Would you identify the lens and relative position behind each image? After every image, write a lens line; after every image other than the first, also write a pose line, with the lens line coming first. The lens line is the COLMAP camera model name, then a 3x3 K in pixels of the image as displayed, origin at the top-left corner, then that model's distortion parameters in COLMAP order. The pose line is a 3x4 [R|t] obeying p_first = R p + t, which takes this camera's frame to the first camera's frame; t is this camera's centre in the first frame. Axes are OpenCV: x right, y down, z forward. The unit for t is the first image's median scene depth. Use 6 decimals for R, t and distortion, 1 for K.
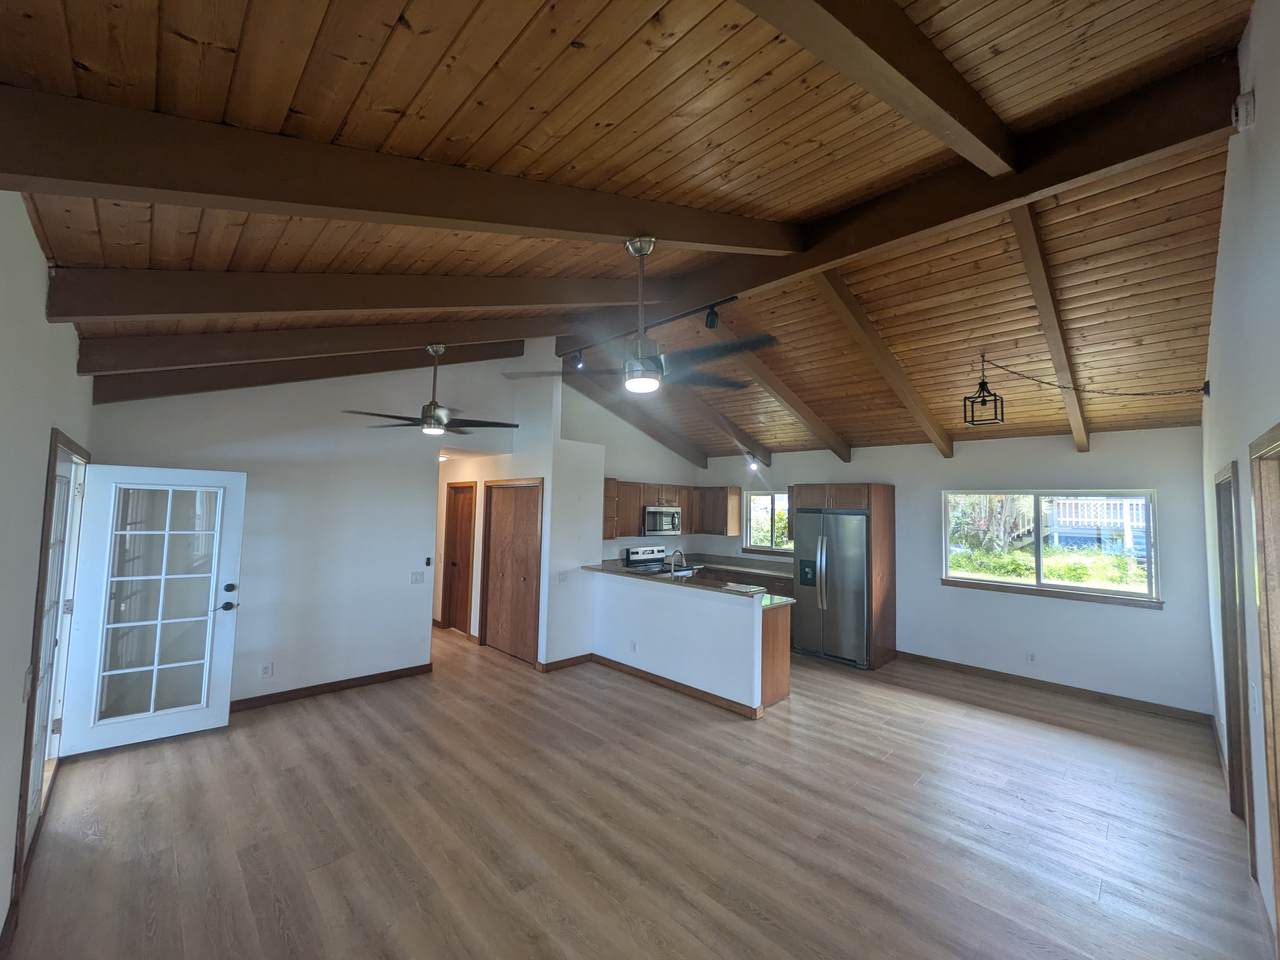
lens RADIAL K [[516.4, 0, 635.6], [0, 516.4, 466.9], [0, 0, 1]] dist [-0.006540, -0.002654]
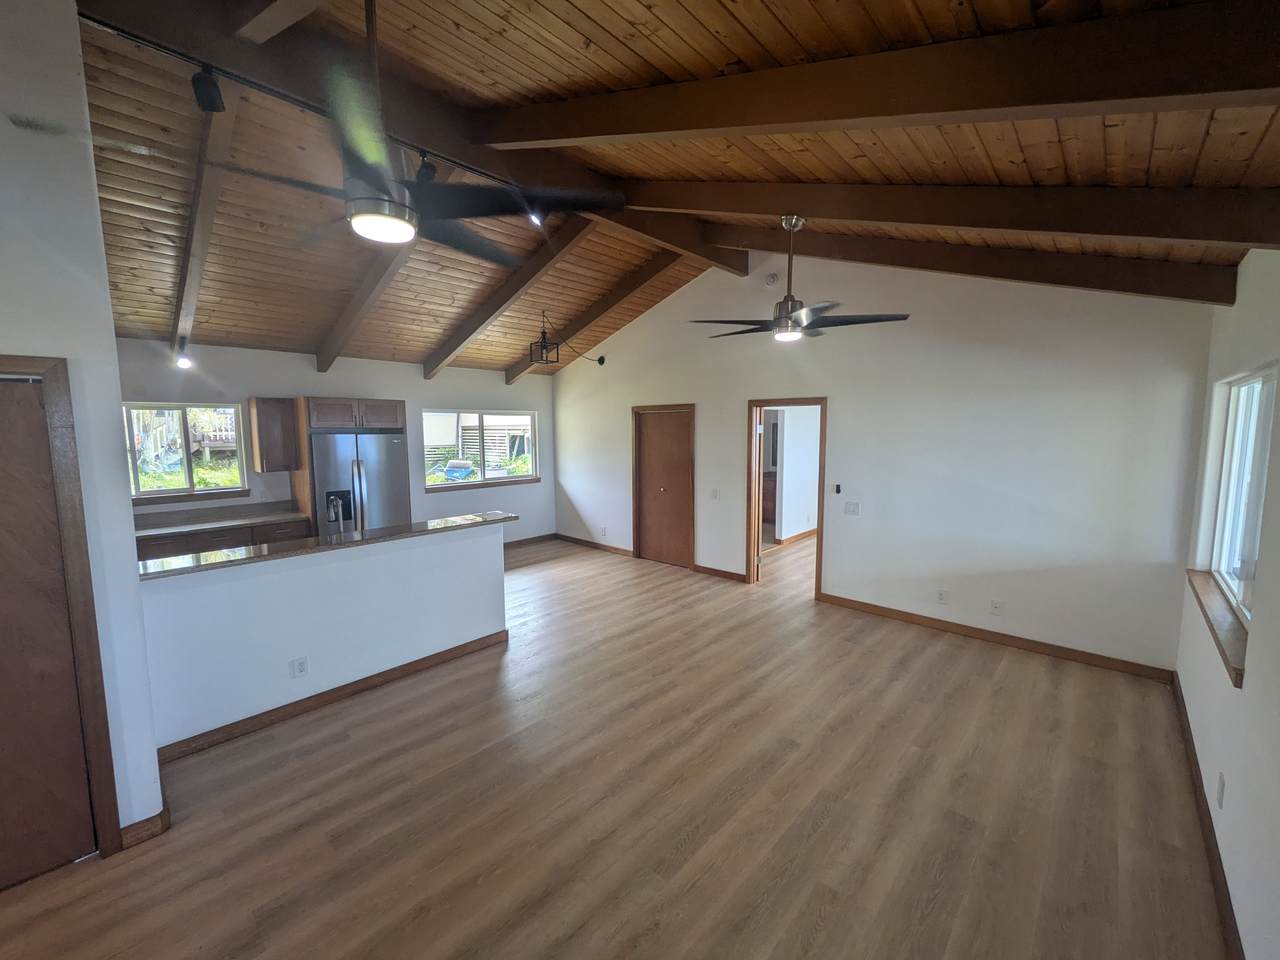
lens RADIAL K [[516.4, 0, 645.4], [0, 516.4, 478.6], [0, 0, 1]] dist [-0.006540, -0.002654]
pose [[-0.068846, -0.124392, 0.989842, -0.987251], [-0.071209, 0.990278, 0.119494, 0.049905], [-0.995083, -0.062259, -0.077034, 1.091671]]
